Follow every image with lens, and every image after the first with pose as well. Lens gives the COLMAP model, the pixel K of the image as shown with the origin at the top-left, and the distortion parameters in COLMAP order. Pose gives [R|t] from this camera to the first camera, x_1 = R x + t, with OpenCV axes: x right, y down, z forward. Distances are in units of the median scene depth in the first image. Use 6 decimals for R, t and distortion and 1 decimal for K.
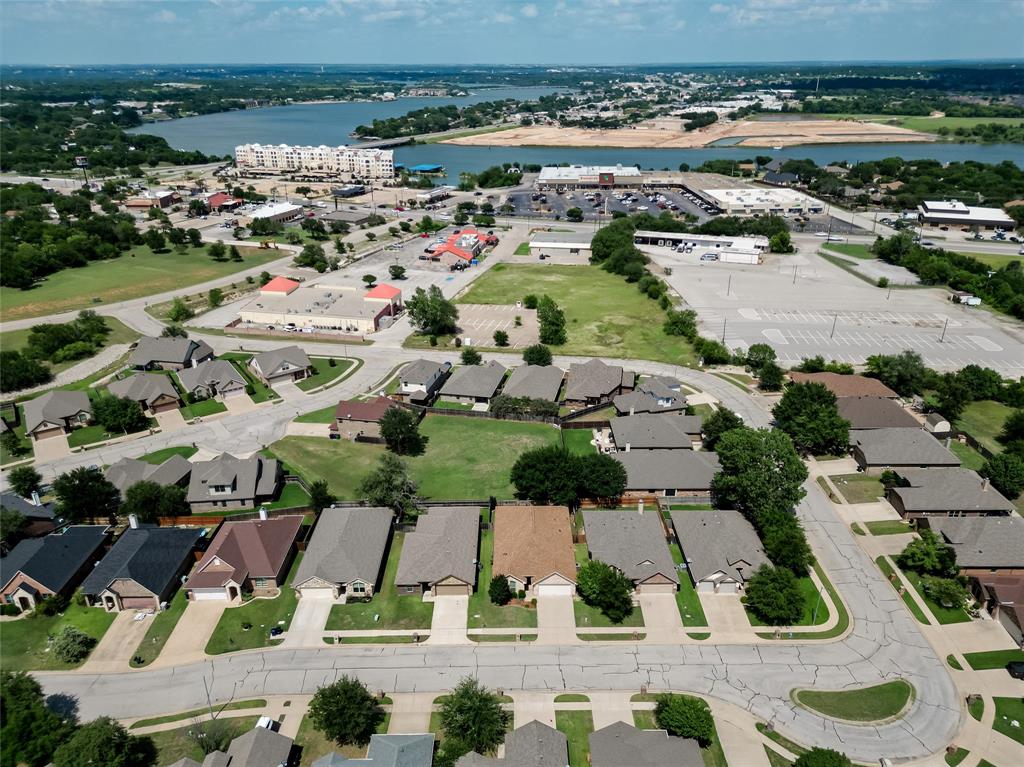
lens RADIAL K [[718.0, 0, 512.0], [0, 718.0, 383.5], [0, 0, 1]] dist [0.064587, -0.072898]
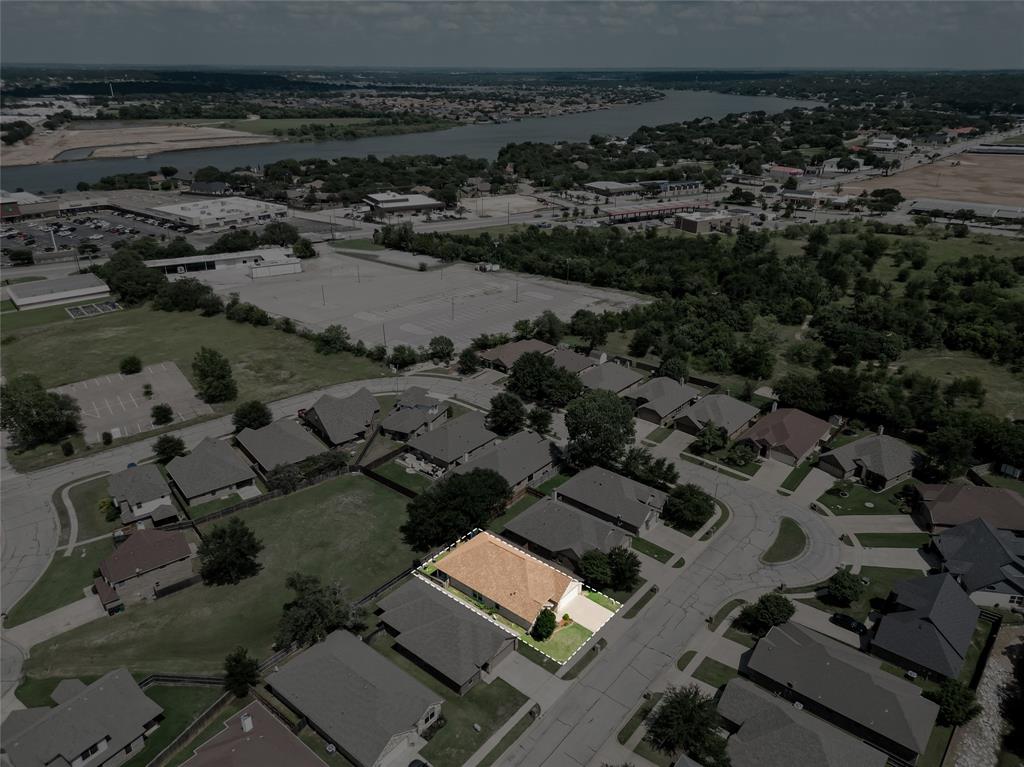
lens RADIAL K [[718.0, 0, 512.0], [0, 718.0, 383.5], [0, 0, 1]] dist [0.064587, -0.072898]
pose [[0.637290, -0.297161, 0.711025, -0.386008], [0.300094, 0.945526, 0.126192, -0.094098], [-0.709792, 0.132953, 0.691751, 0.190535]]
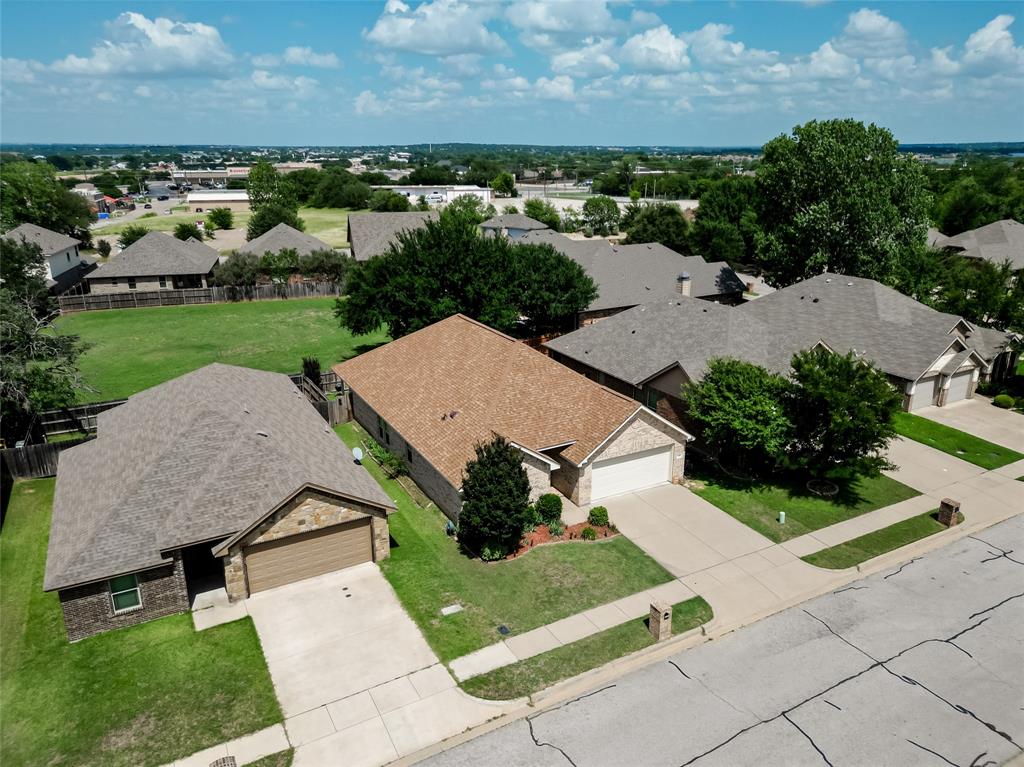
lens RADIAL K [[718.0, 0, 512.0], [0, 718.0, 383.5], [0, 0, 1]] dist [0.064587, -0.072898]
pose [[0.880386, -0.141463, 0.452668, -0.078949], [0.186763, 0.980766, -0.056732, 0.156016], [-0.435935, 0.134488, 0.889873, 0.448315]]
